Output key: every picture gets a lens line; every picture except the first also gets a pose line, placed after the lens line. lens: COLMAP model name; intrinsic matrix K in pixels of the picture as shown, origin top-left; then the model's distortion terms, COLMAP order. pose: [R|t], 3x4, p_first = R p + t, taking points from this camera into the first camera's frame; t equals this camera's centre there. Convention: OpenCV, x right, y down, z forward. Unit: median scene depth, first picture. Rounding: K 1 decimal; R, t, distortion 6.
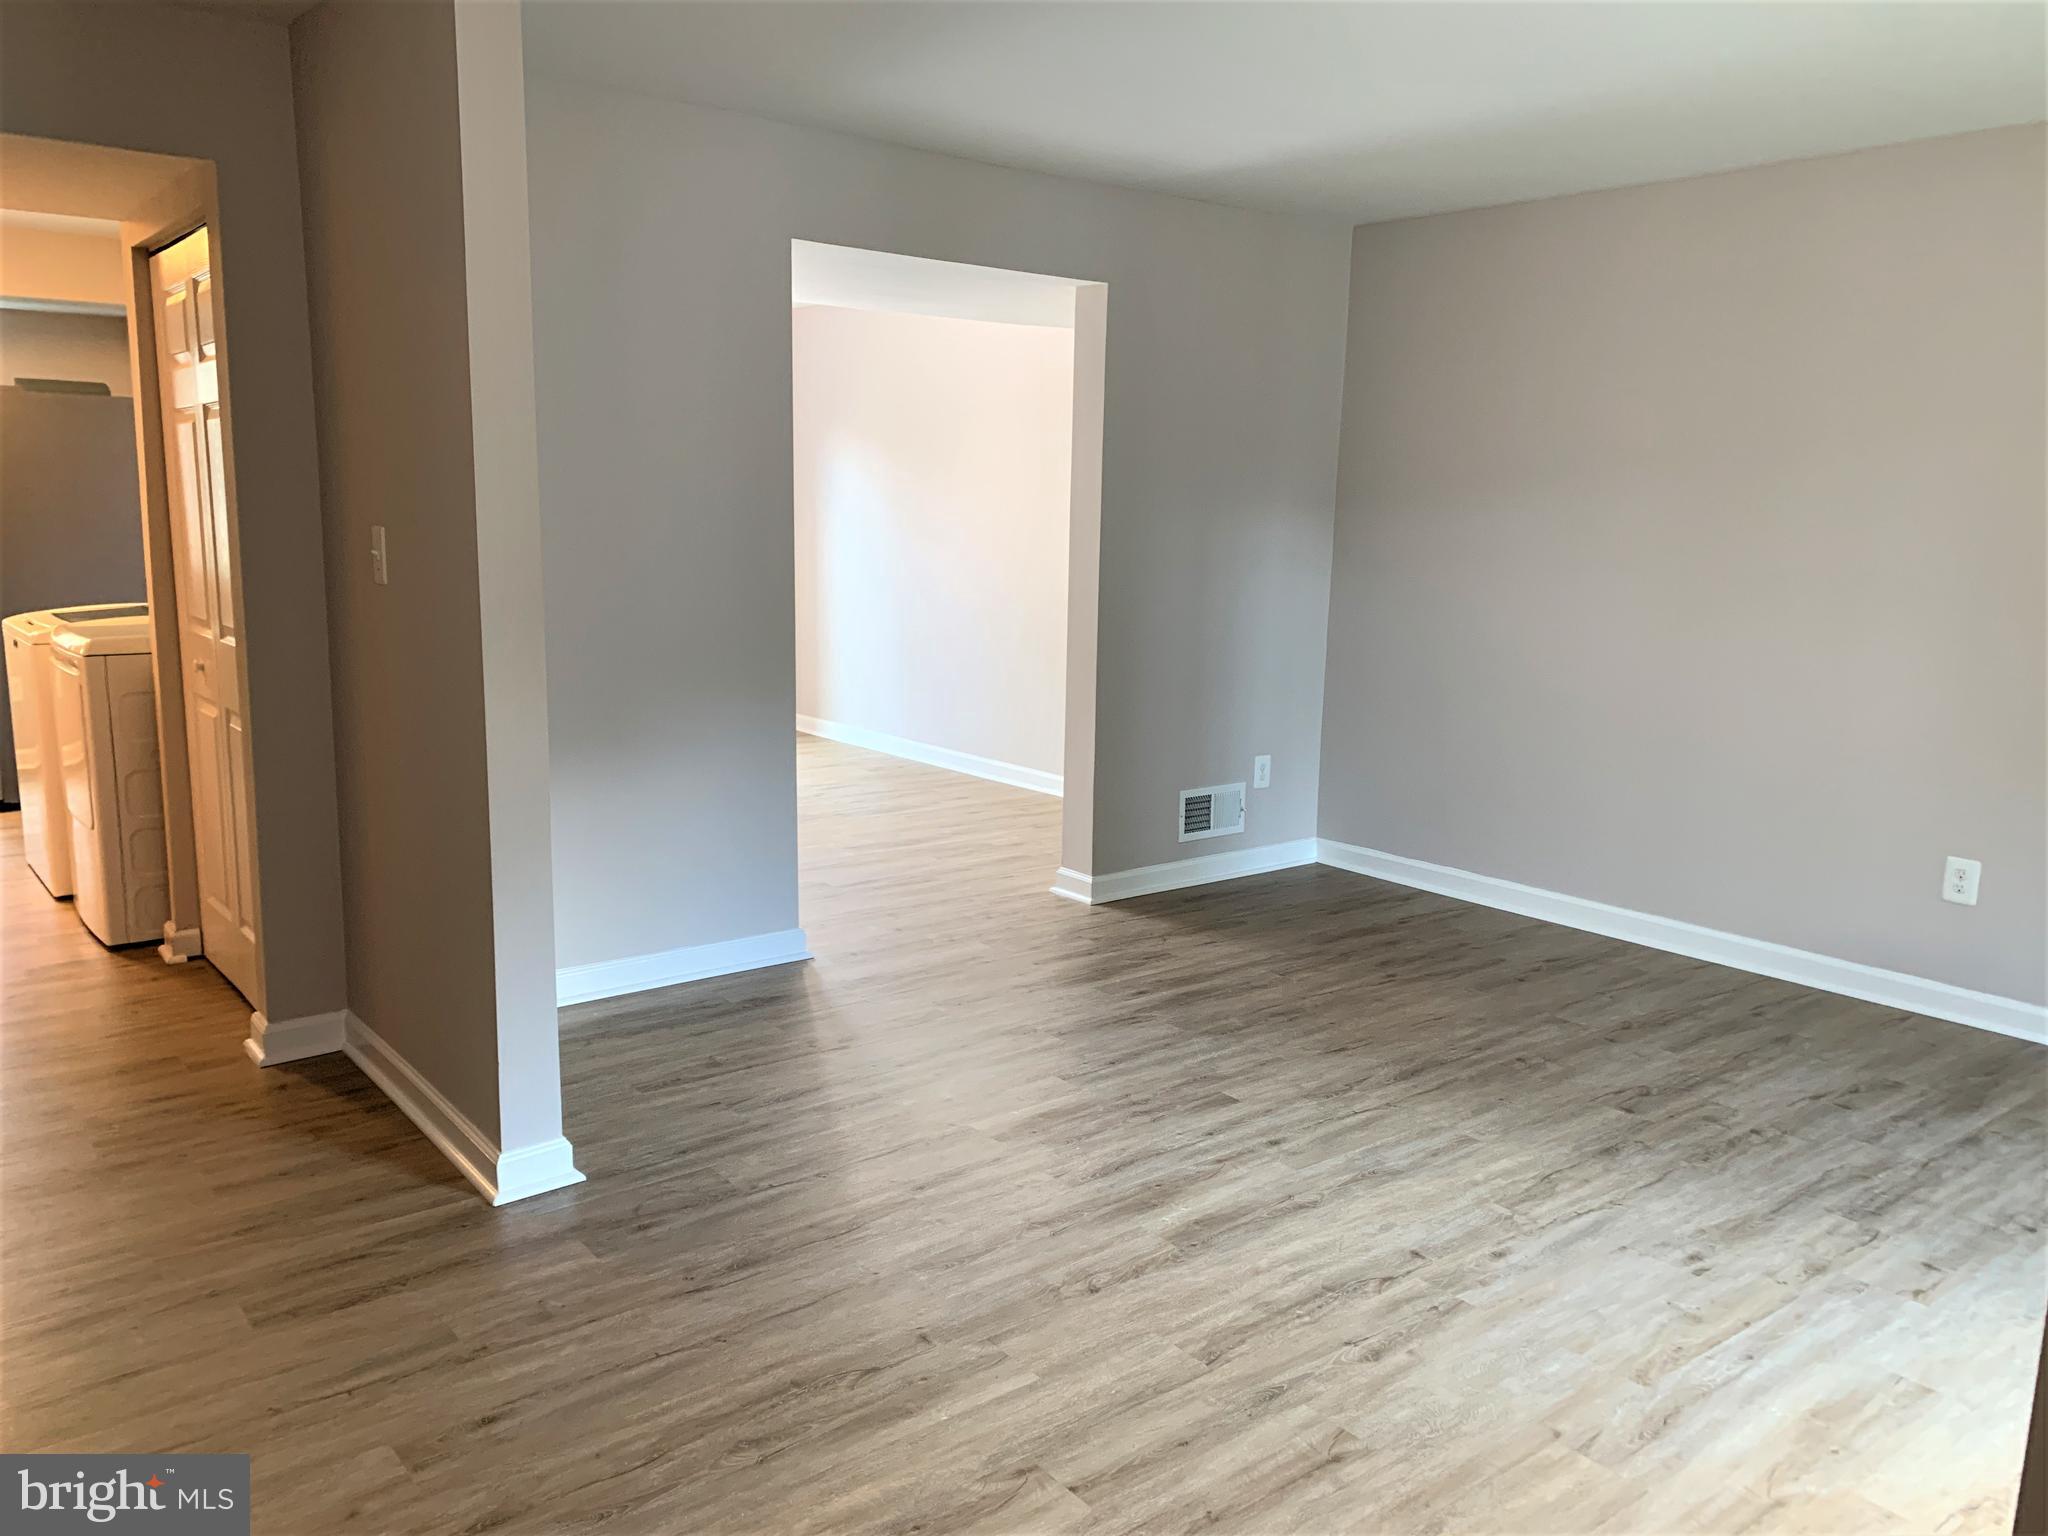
lens RADIAL K [[1541.8, 0, 1031.7], [0, 1541.8, 731.6], [0, 0, 1]] dist [0.095236, -0.205149]
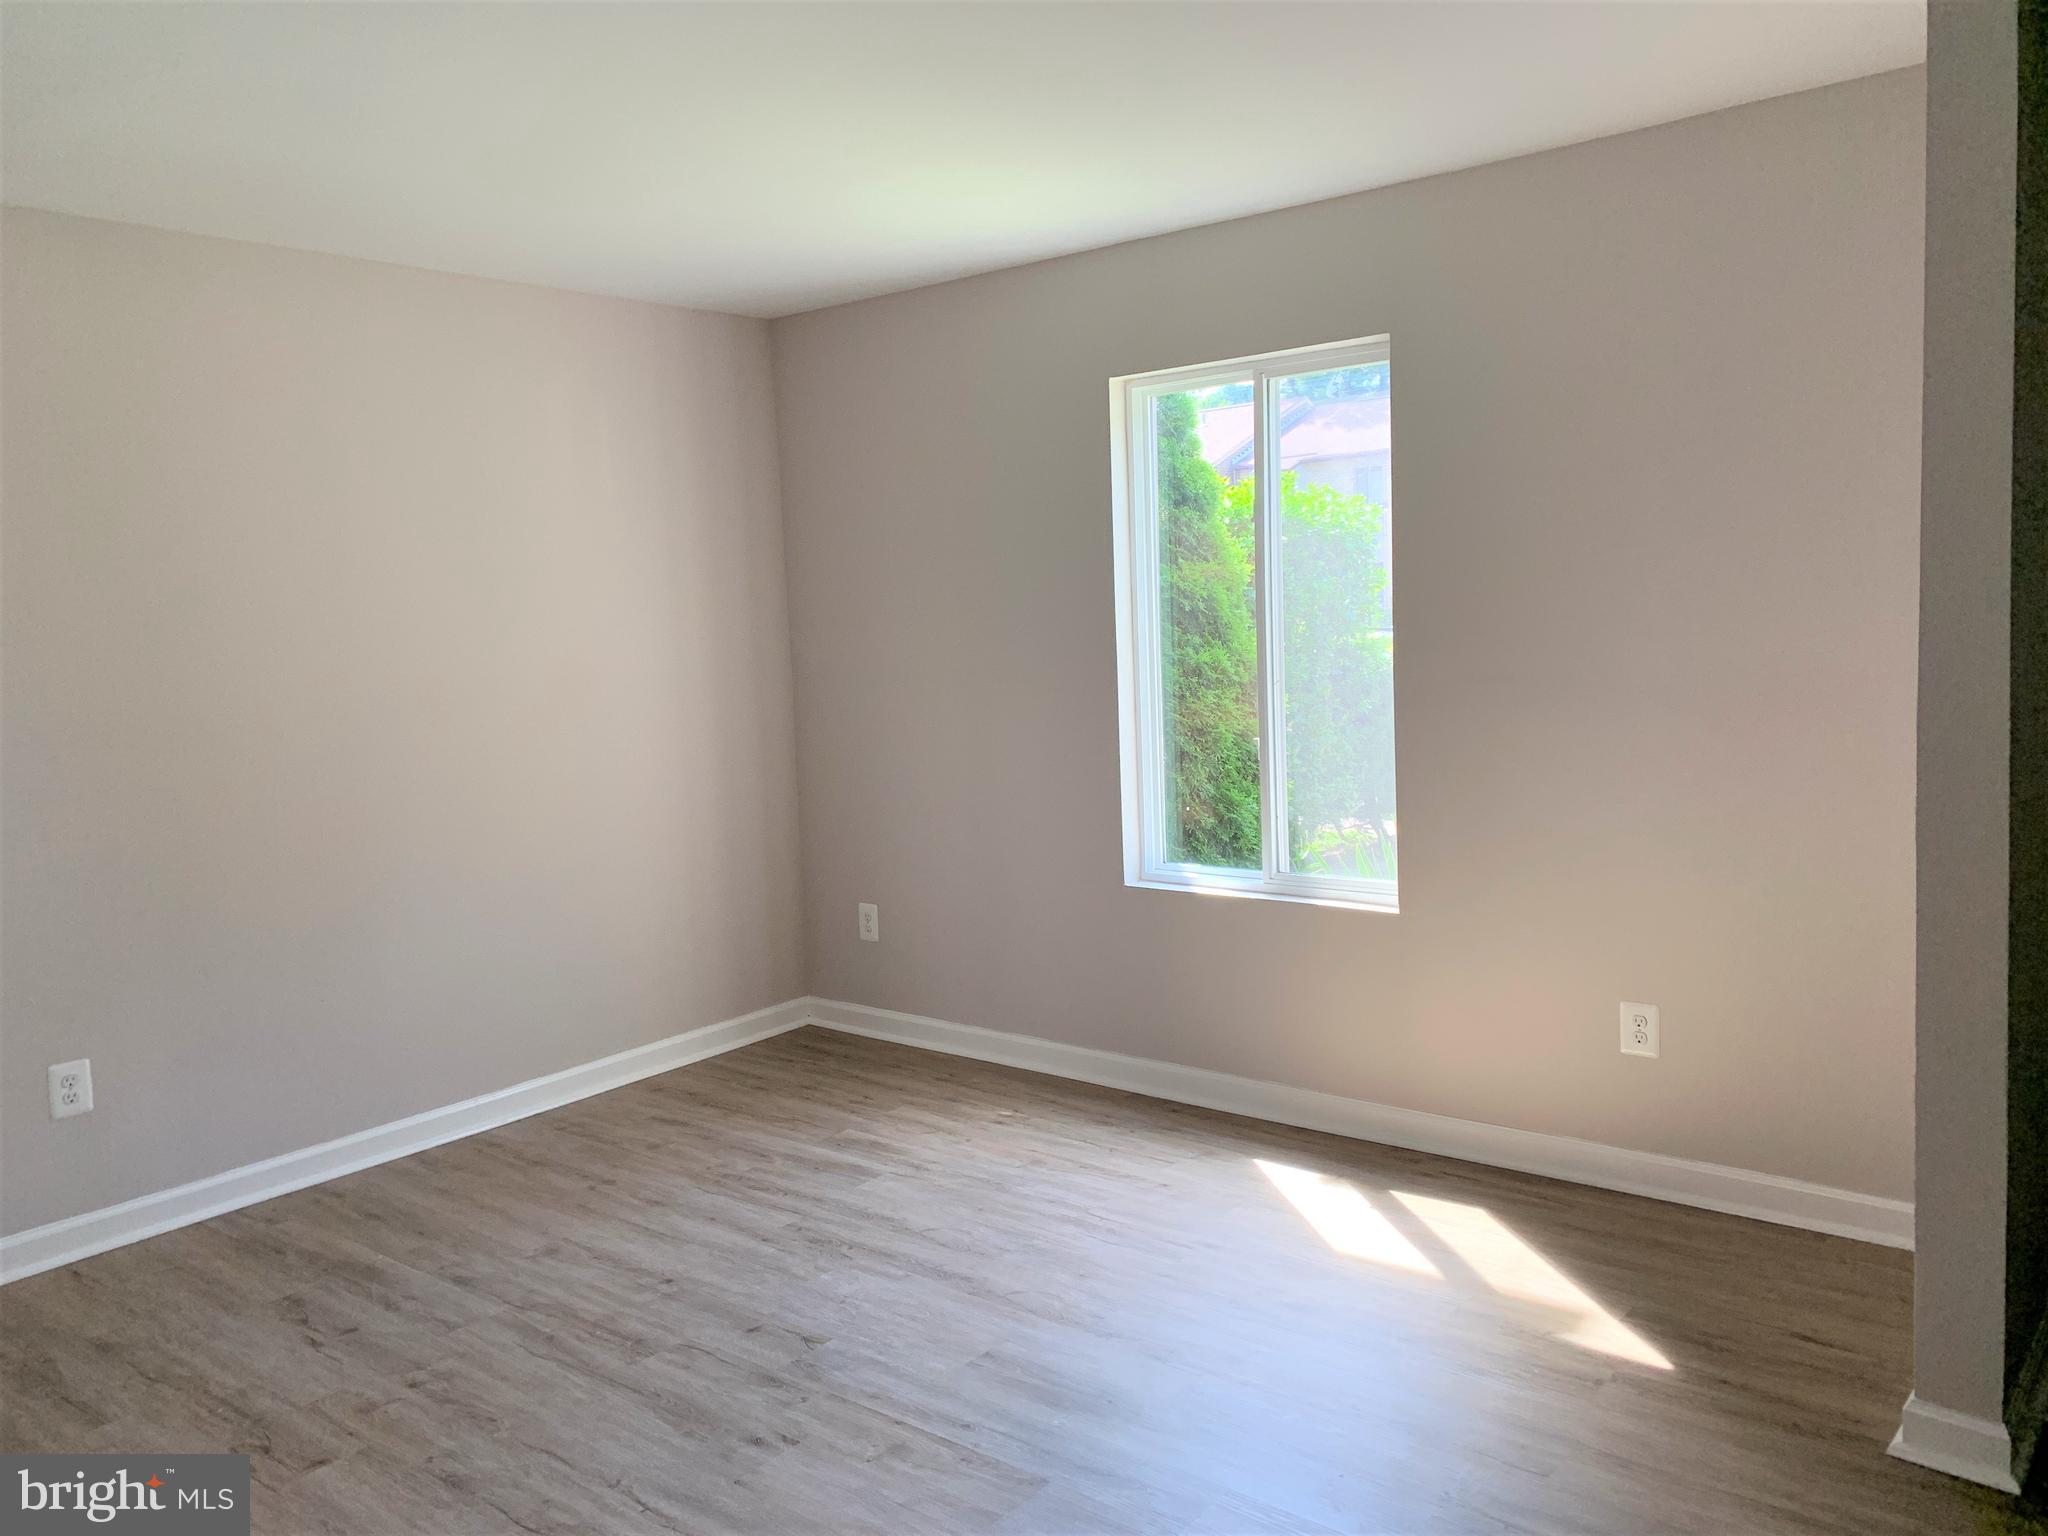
lens RADIAL K [[1541.8, 0, 1031.7], [0, 1541.8, 731.6], [0, 0, 1]] dist [0.095236, -0.205149]
pose [[-0.210867, -0.082269, 0.974047, -0.366988], [0.194028, 0.973103, 0.124194, -0.112952], [-0.958065, 0.215180, -0.189233, 0.781071]]
